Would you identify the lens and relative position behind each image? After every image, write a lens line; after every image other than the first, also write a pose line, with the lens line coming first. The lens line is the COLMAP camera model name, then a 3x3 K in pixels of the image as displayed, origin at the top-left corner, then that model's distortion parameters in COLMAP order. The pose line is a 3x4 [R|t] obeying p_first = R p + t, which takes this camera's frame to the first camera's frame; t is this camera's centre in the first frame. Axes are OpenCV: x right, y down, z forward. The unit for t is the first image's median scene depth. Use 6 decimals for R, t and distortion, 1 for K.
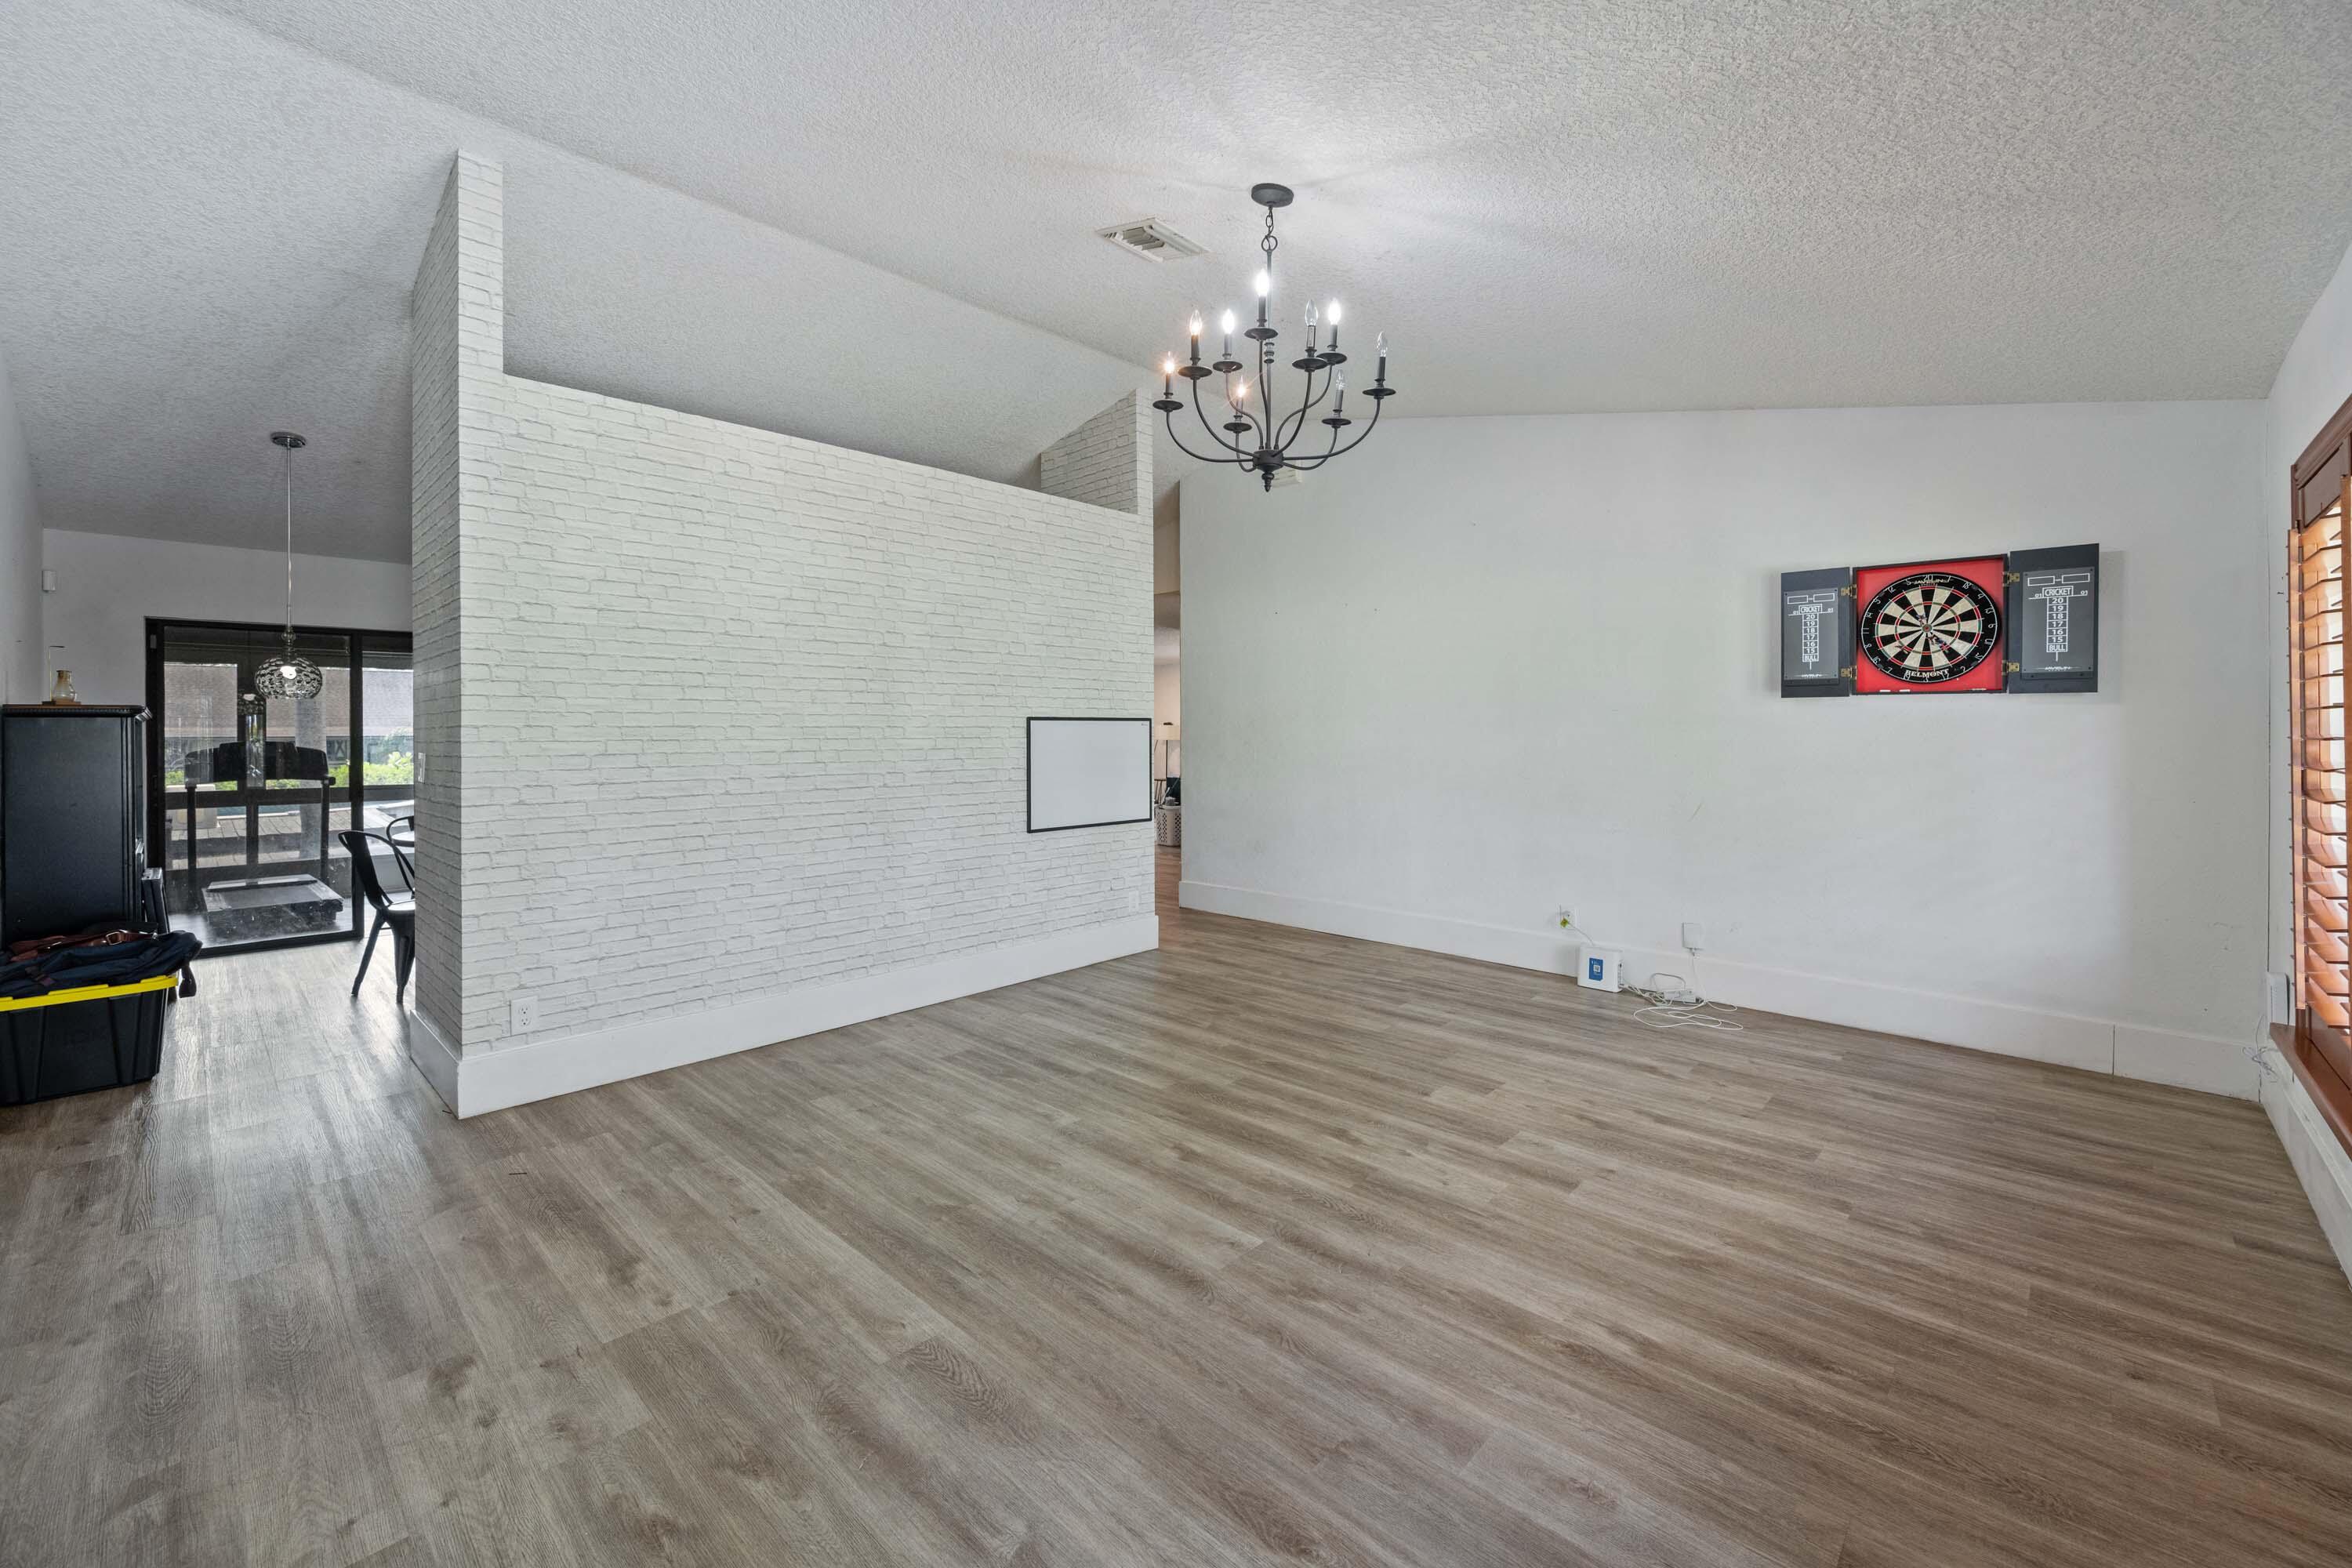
lens RADIAL K [[950.0, 0, 1173.1], [0, 950.0, 734.3], [0, 0, 1]] dist [0.001046, -0.001022]
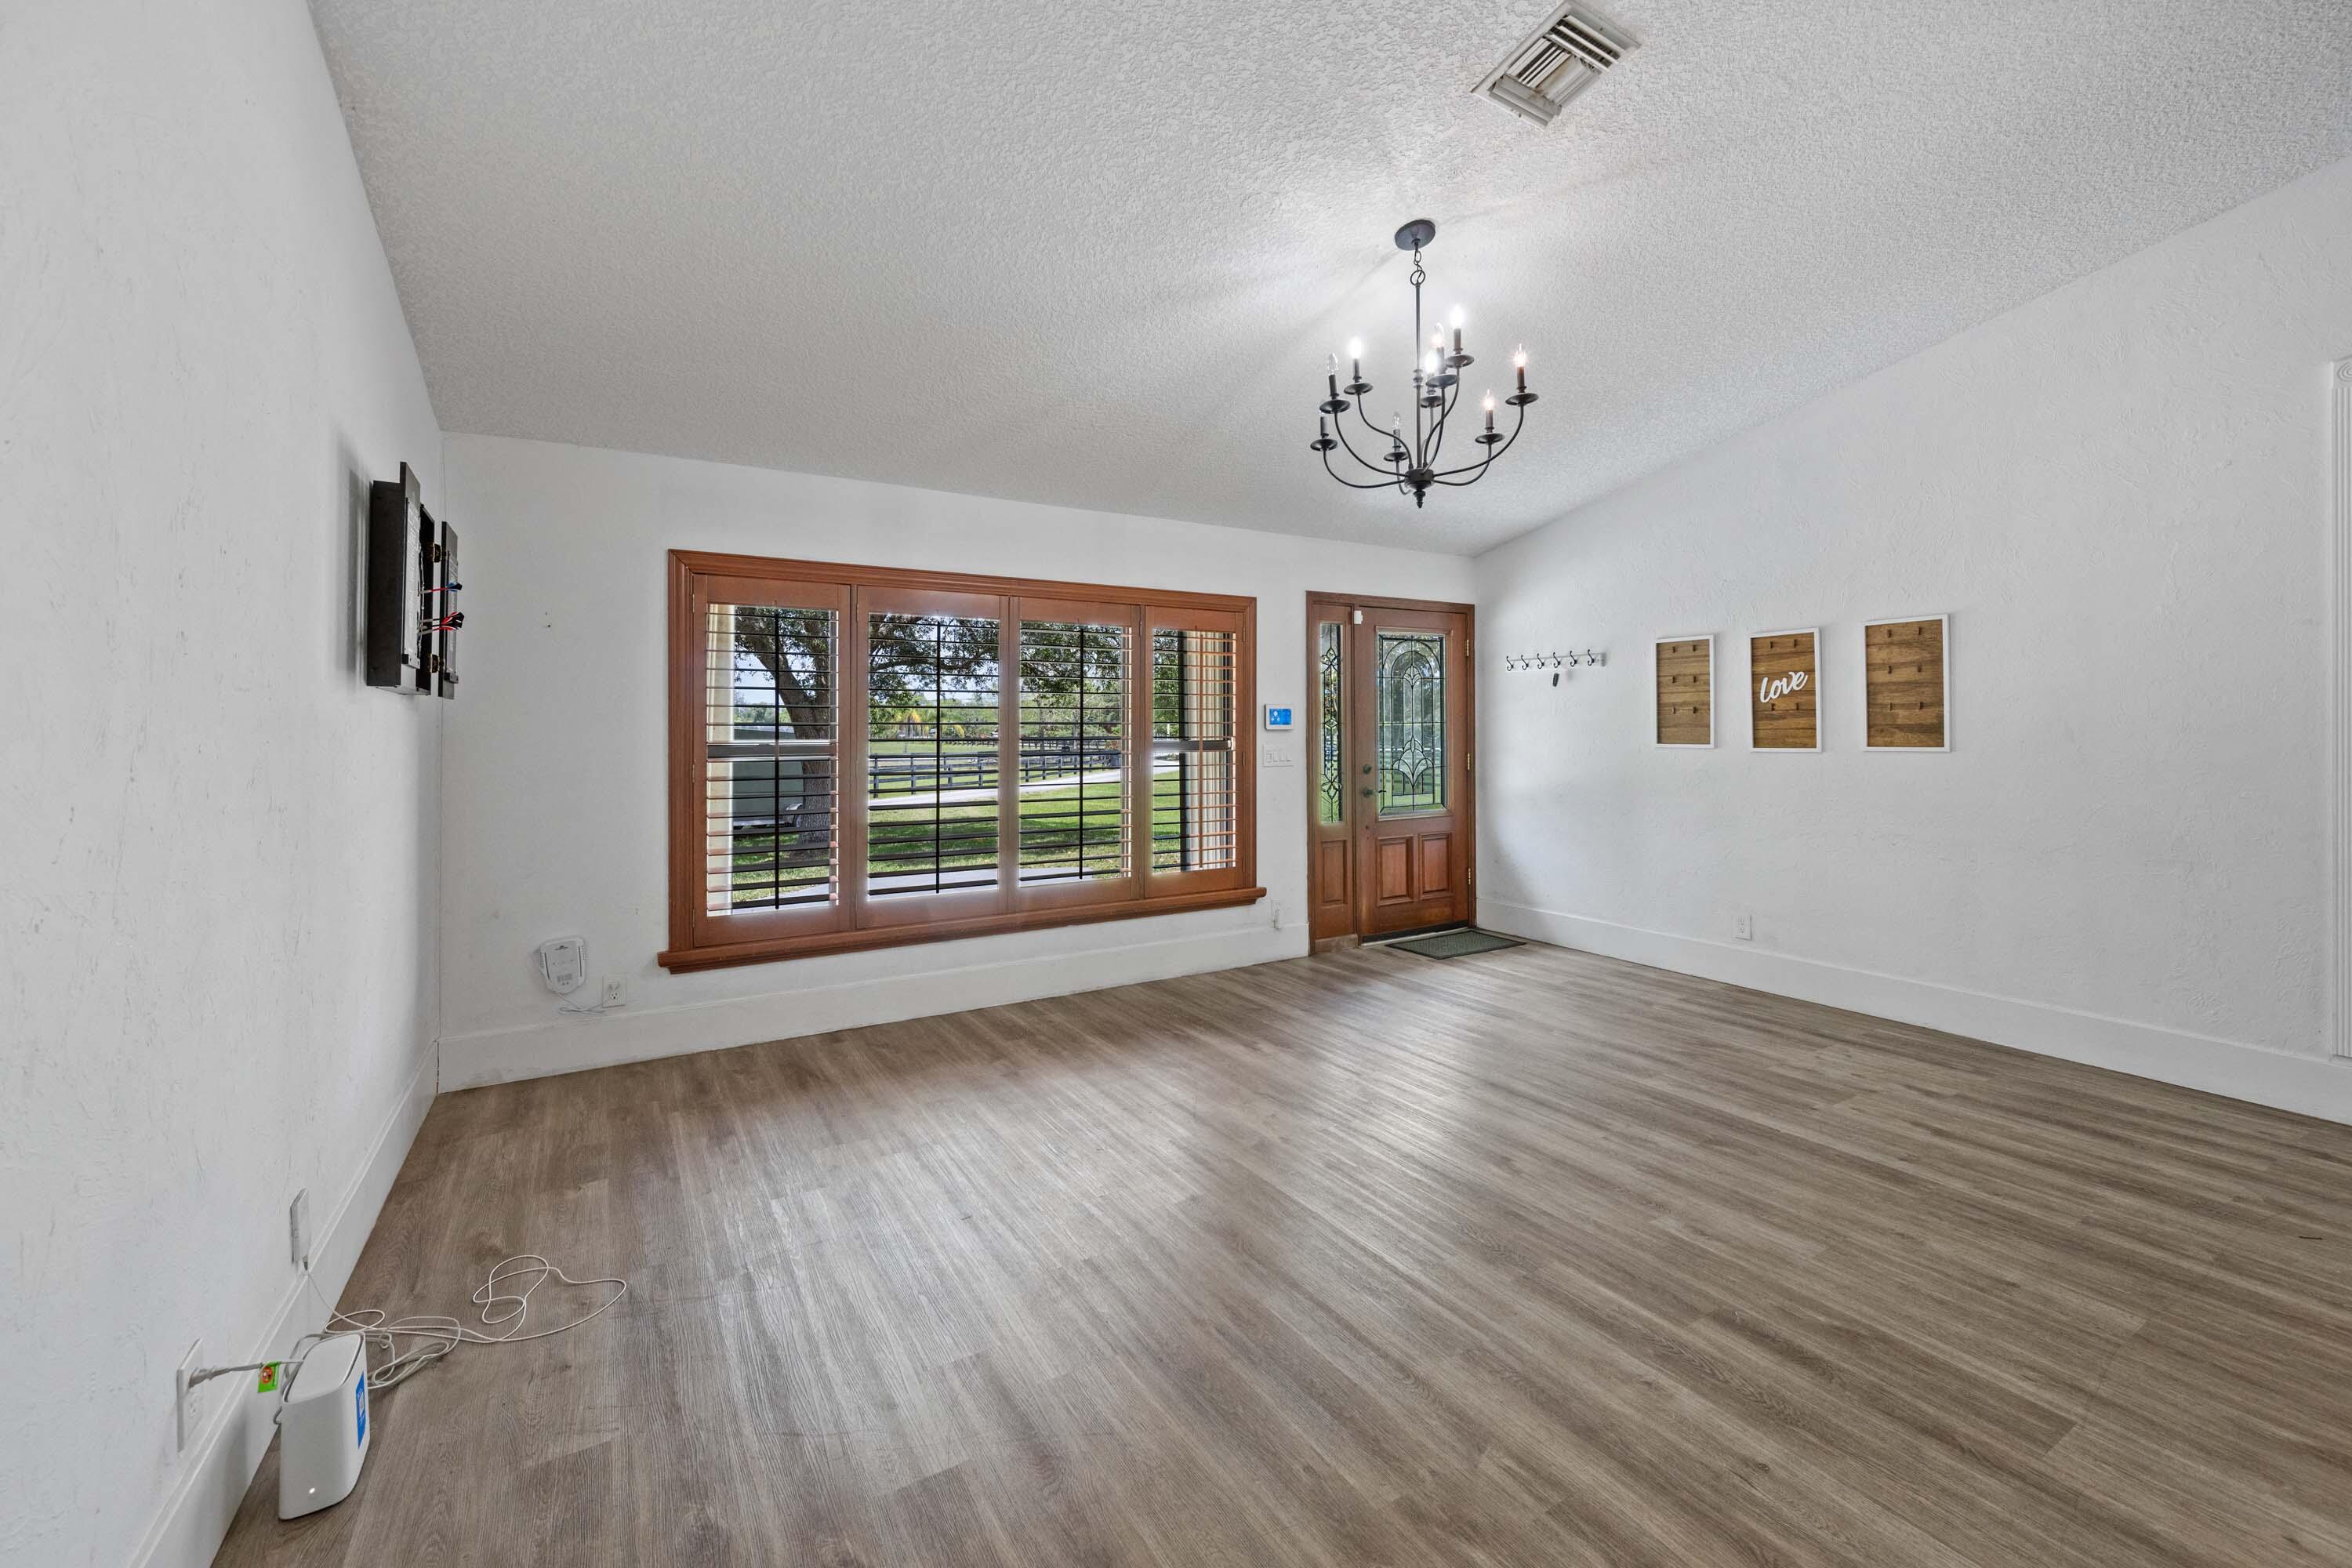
lens RADIAL K [[950.0, 0, 1210.2], [0, 950.0, 719.5], [0, 0, 1]] dist [0.001046, -0.001022]
pose [[-0.971854, 0.009787, 0.235381, 0.061609], [0.007369, 0.999911, -0.011150, -0.006251], [-0.235469, -0.009102, -0.971839, 1.679367]]
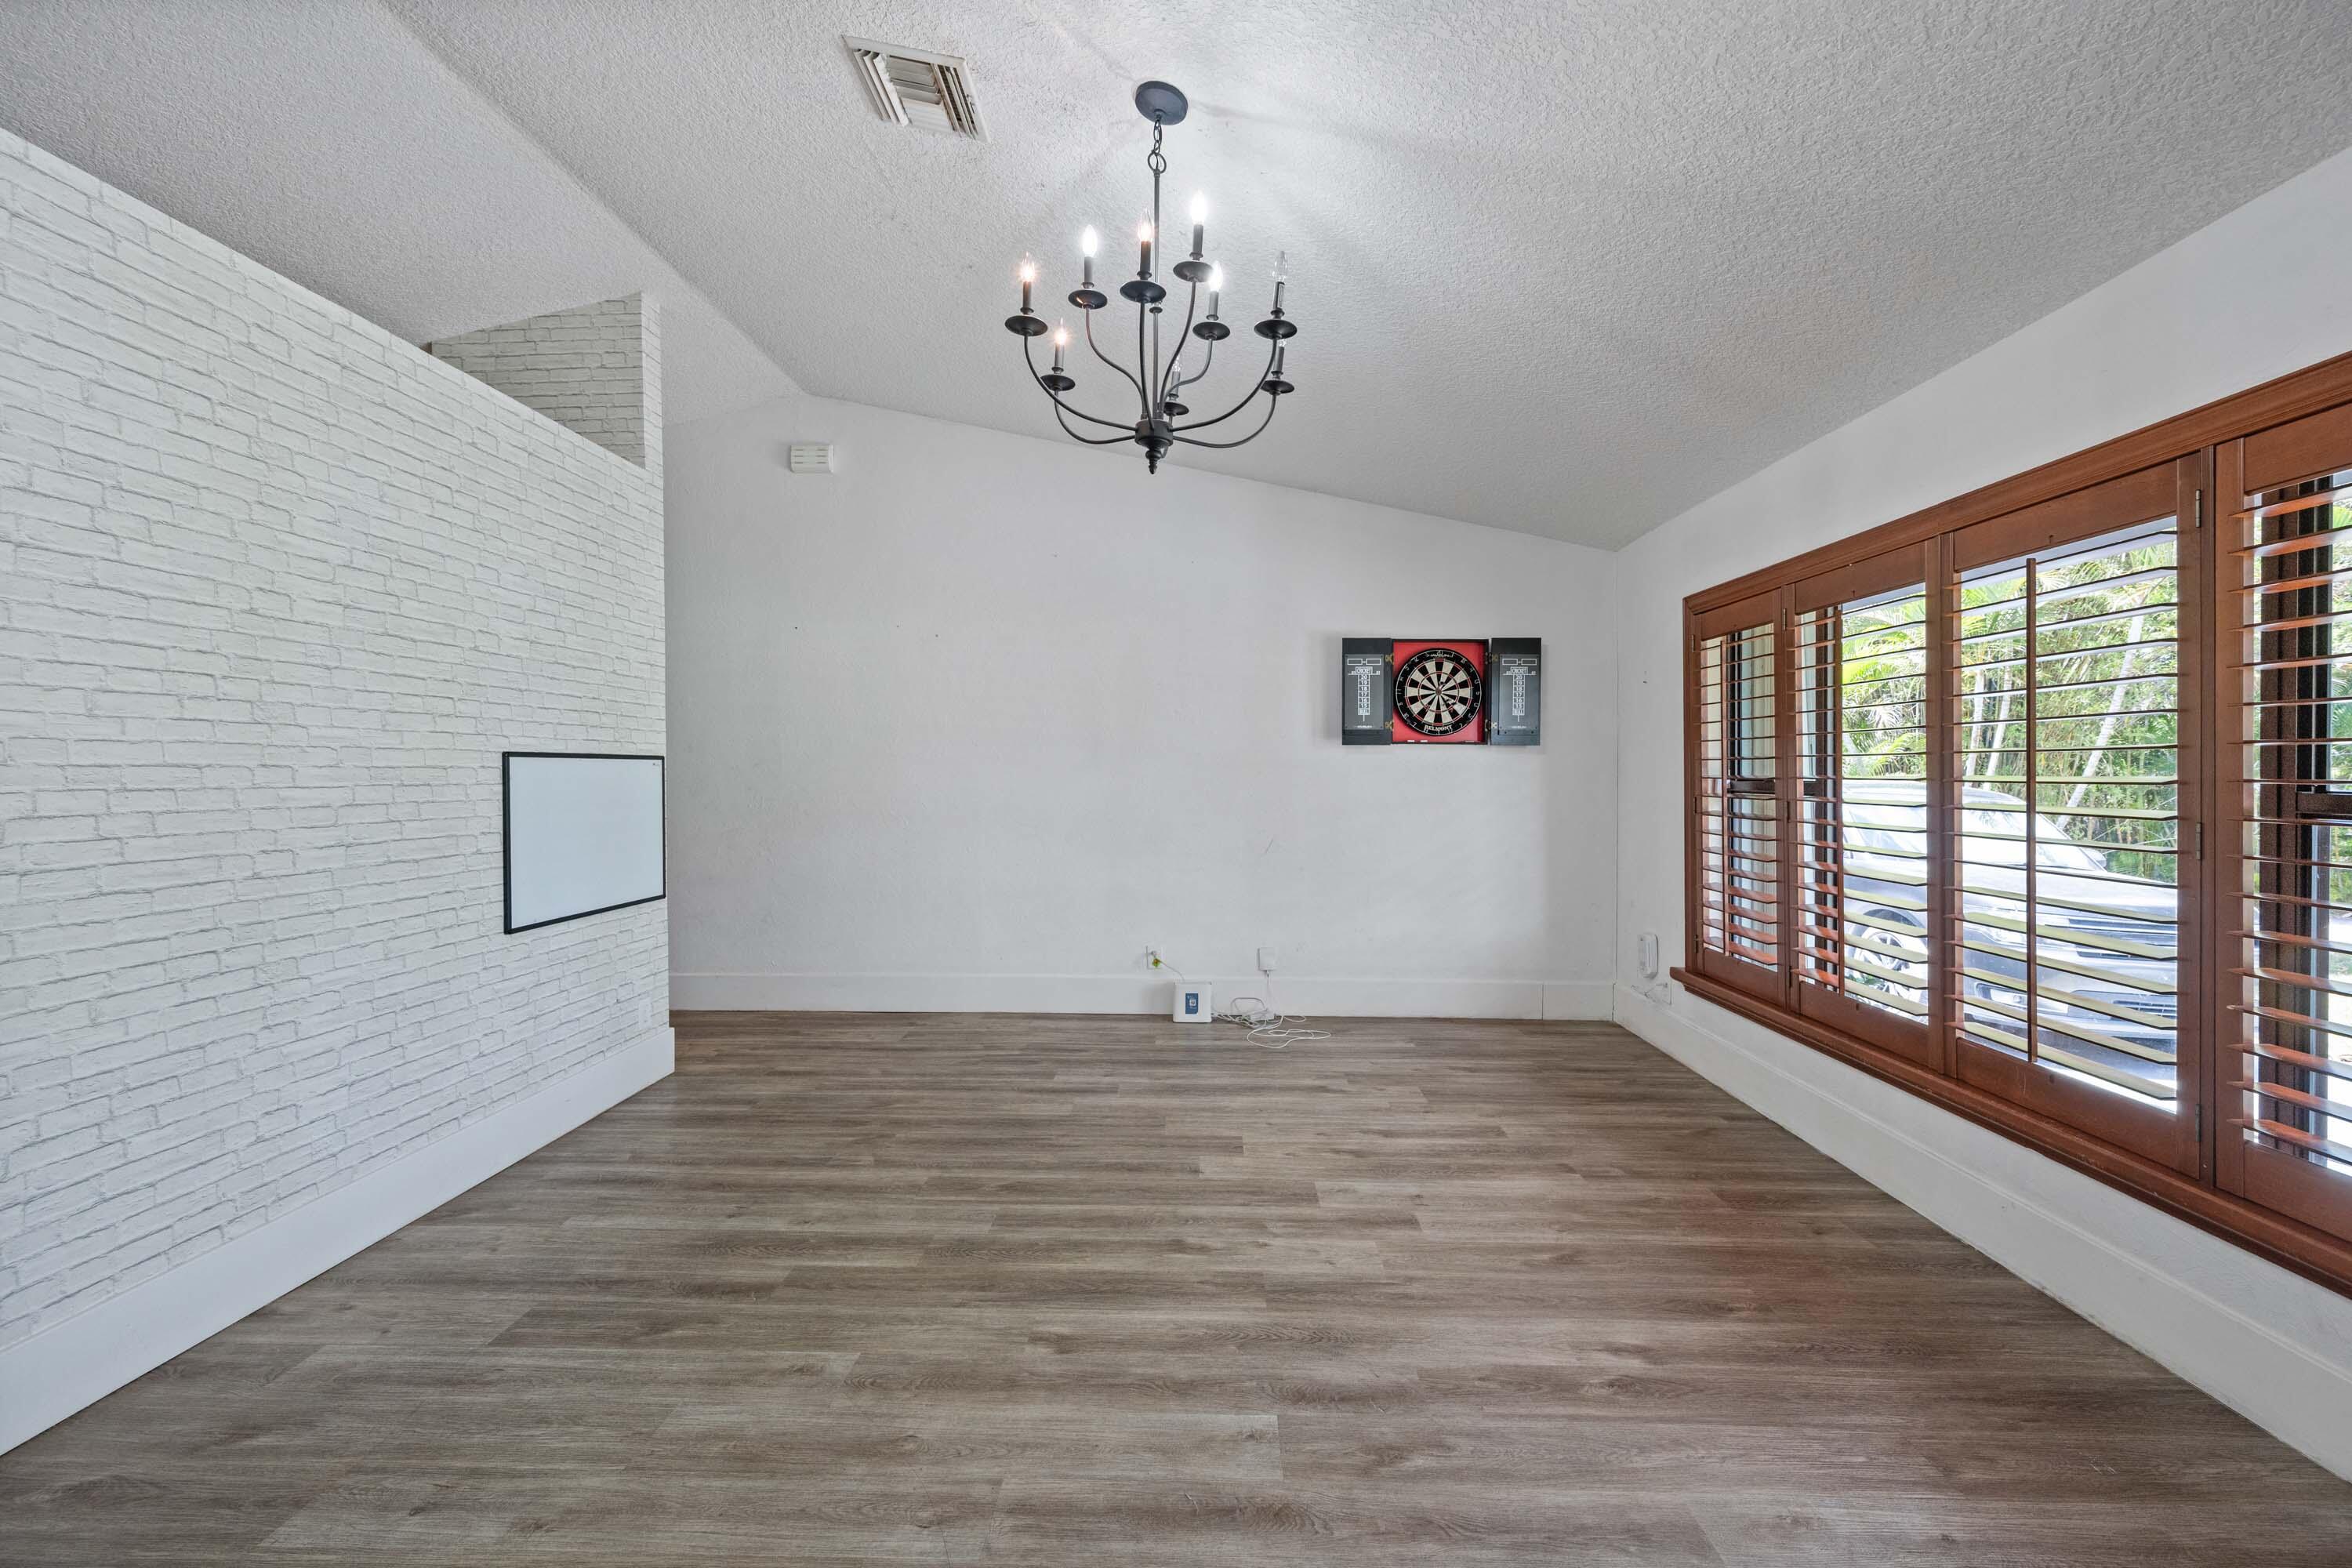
lens RADIAL K [[950.0, 0, 1175.7], [0, 950.0, 779.1], [0, 0, 1]] dist [0.001046, -0.001022]
pose [[0.743973, -0.004249, 0.668196, -0.341134], [0.002520, 0.999991, 0.003553, -0.001348], [-0.668205, -0.000960, 0.743977, 0.319468]]
